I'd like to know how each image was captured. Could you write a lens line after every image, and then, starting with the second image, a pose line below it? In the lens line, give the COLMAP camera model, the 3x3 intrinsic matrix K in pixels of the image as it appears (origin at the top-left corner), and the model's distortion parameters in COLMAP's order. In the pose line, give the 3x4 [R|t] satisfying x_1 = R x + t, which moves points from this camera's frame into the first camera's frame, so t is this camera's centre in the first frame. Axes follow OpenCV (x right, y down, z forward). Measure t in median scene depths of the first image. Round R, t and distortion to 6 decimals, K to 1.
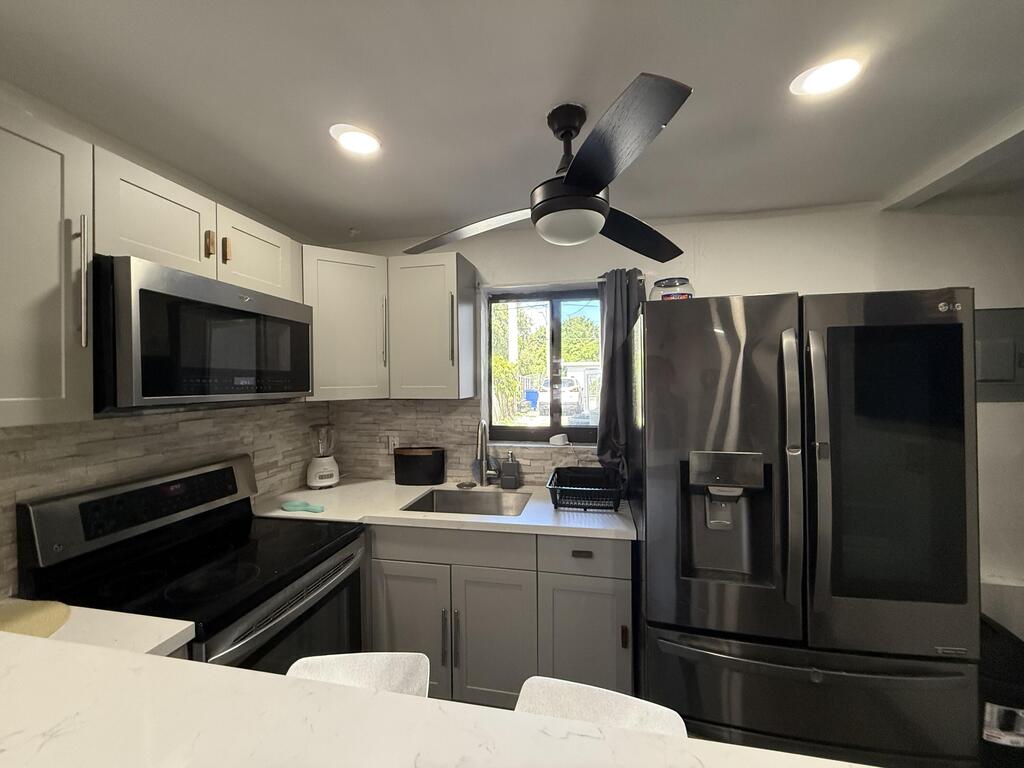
lens RADIAL K [[411.2, 0, 512.0], [0, 411.2, 384.0], [0, 0, 1]] dist [0.002780, 0.000213]
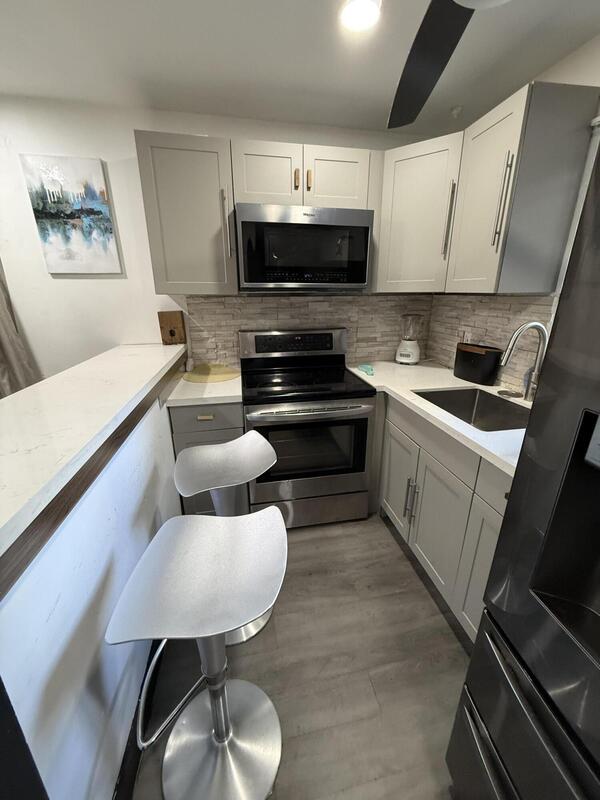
lens RADIAL K [[321.2, 0, 300.0], [0, 321.2, 400.0], [0, 0, 1]] dist [0.002780, 0.000213]
pose [[0.367725, 0.306851, -0.877850, 0.379081], [-0.007886, 0.944986, 0.327015, 0.029549], [0.929901, -0.113329, 0.349915, 0.334612]]
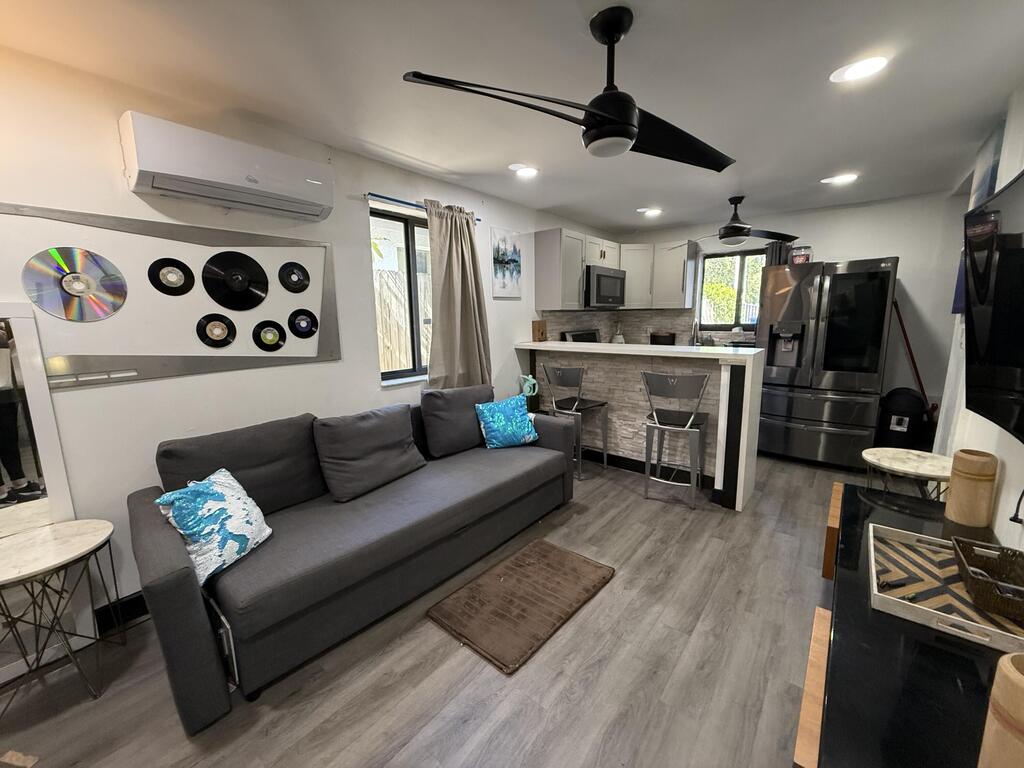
lens RADIAL K [[411.2, 0, 512.0], [0, 411.2, 384.0], [0, 0, 1]] dist [0.002780, 0.000213]
pose [[0.876408, 0.076658, -0.475429, 0.139709], [0.002790, 0.986424, 0.164194, 0.071457], [0.481561, -0.145227, 0.864296, -1.412122]]
